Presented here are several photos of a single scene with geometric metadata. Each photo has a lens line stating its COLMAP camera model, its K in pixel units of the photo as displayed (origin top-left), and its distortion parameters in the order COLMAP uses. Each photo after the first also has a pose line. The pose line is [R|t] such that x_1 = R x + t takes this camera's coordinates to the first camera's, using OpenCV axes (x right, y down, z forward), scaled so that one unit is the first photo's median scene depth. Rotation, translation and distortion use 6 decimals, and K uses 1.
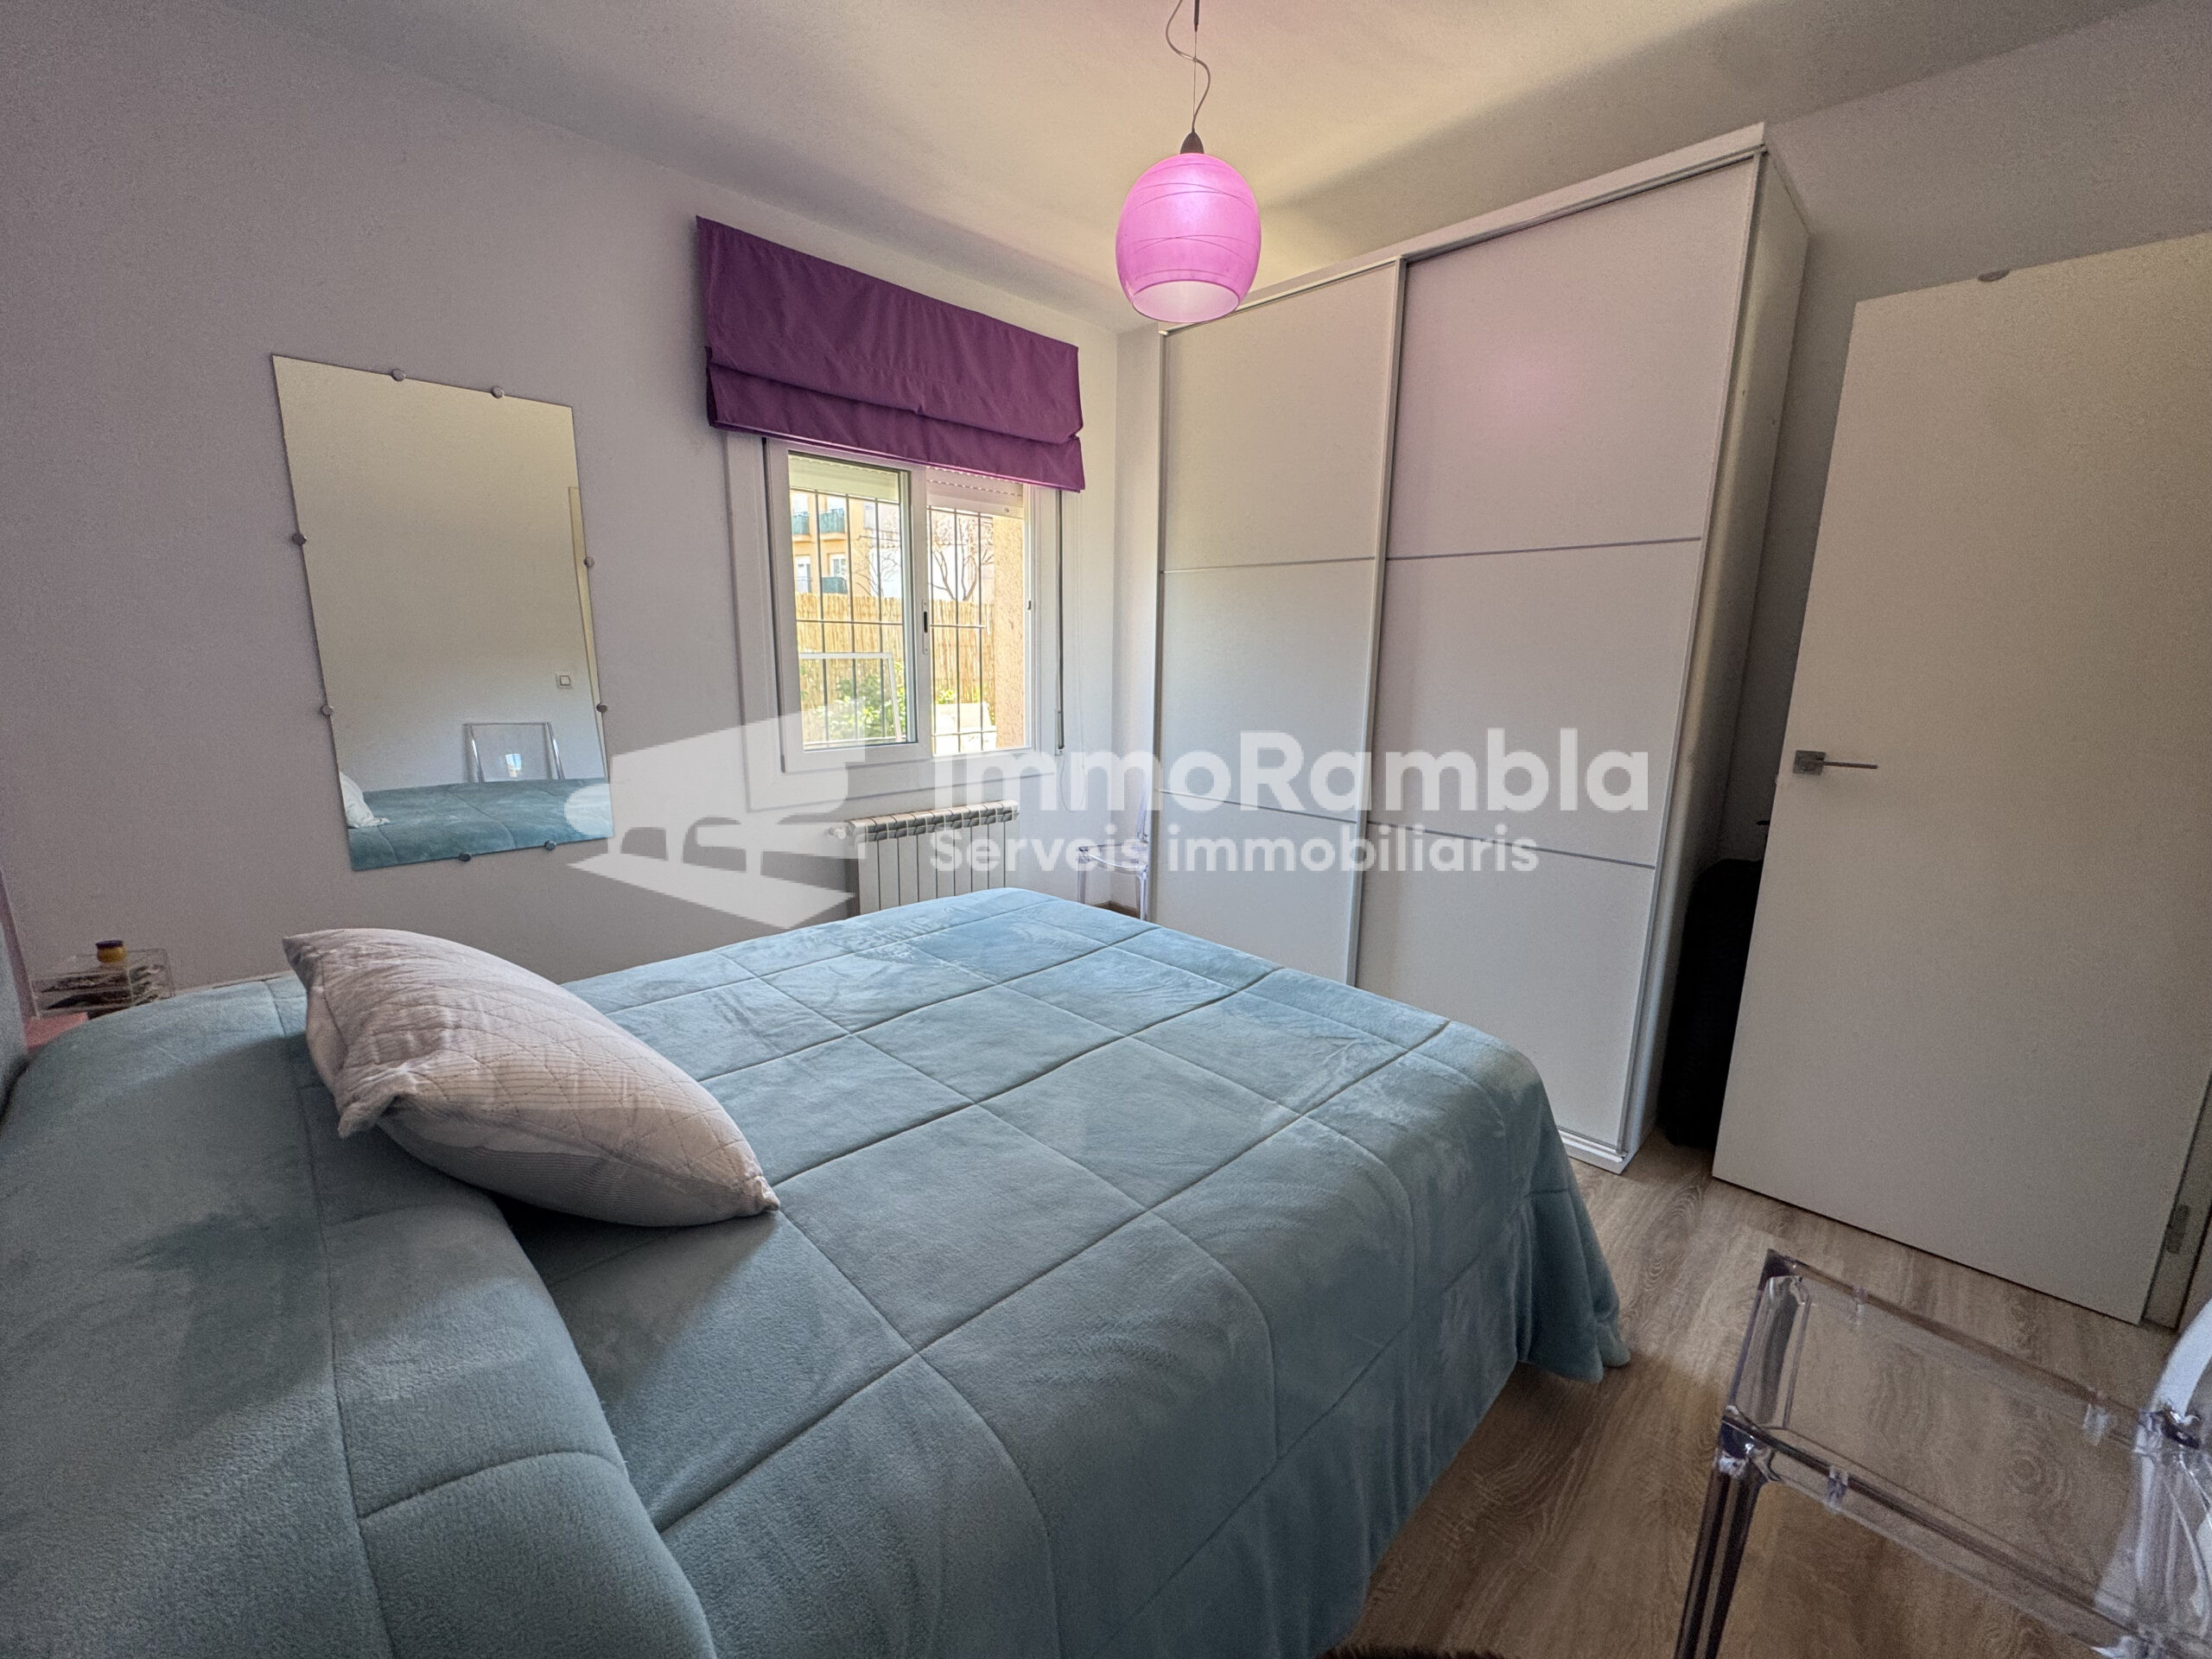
lens RADIAL K [[880.8, 0, 1105.4], [0, 880.8, 826.9], [0, 0, 1]] dist [-0.000919, 0.000092]
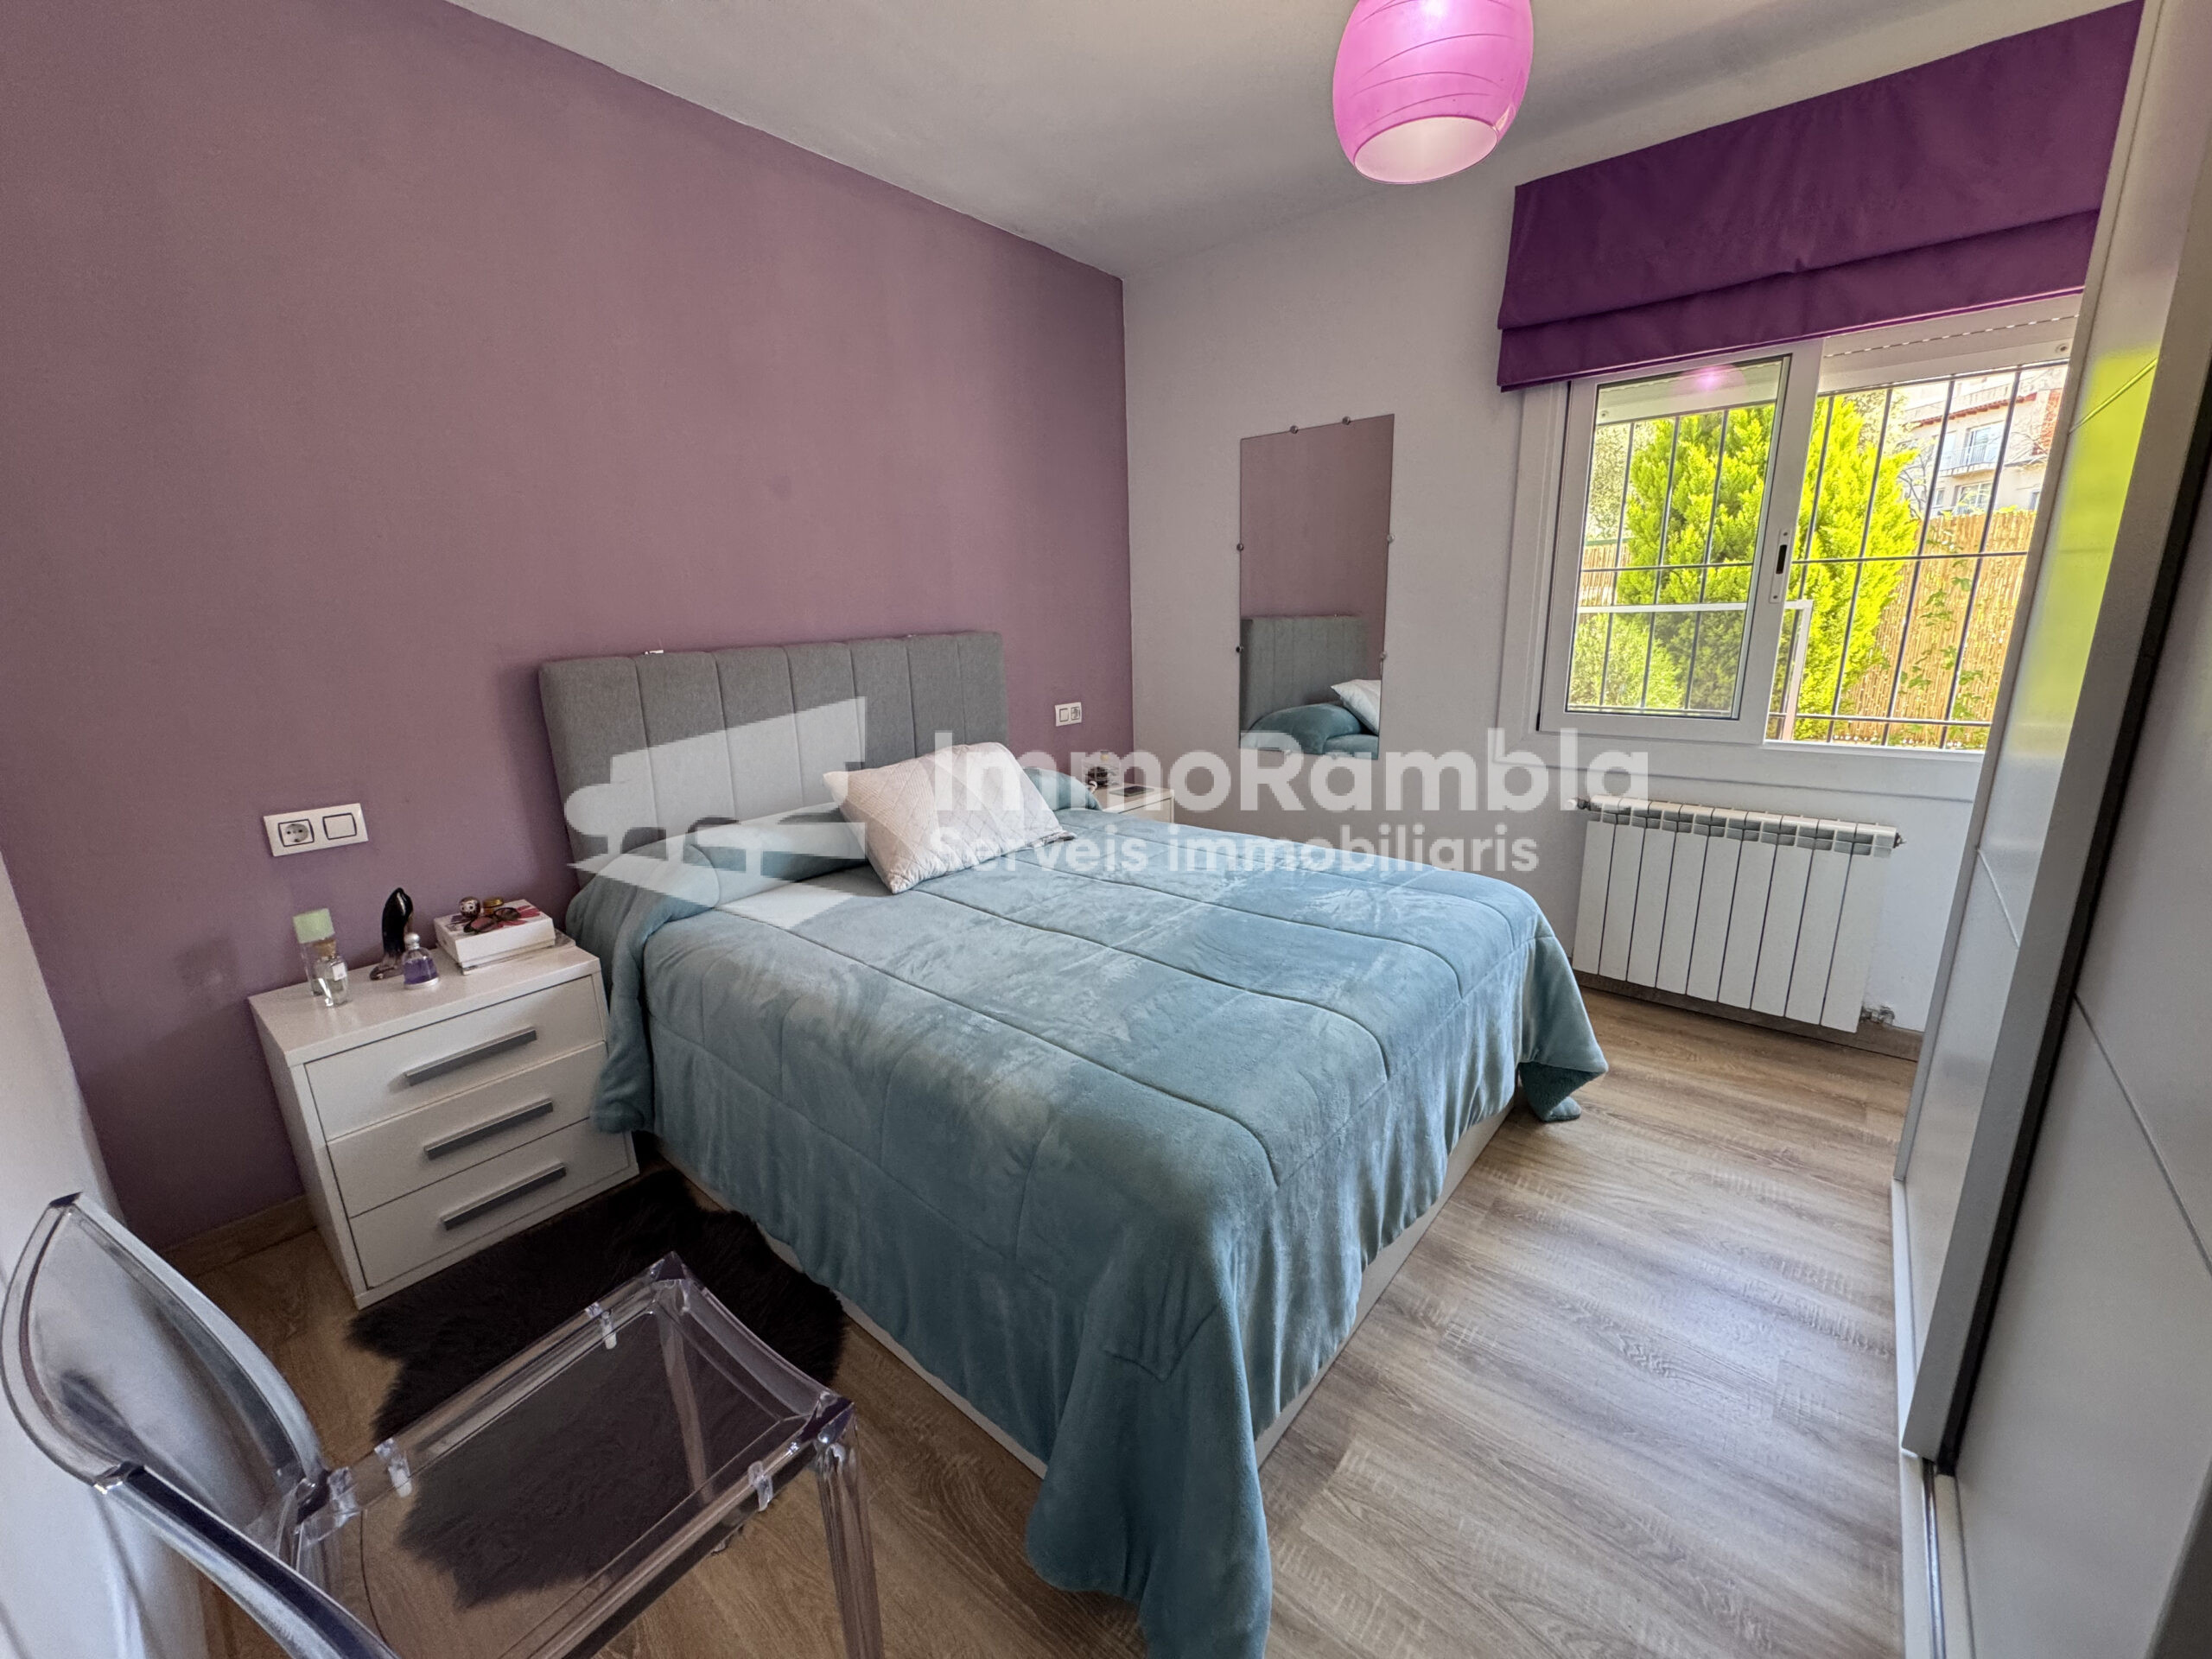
lens RADIAL K [[880.8, 0, 1107.4], [0, 880.8, 833.4], [0, 0, 1]] dist [-0.000919, 0.000092]
pose [[0.091209, 0.231006, -0.968668, 0.609273], [-0.167183, 0.962468, 0.213785, -0.085820], [0.981698, 0.142446, 0.126406, 0.446047]]
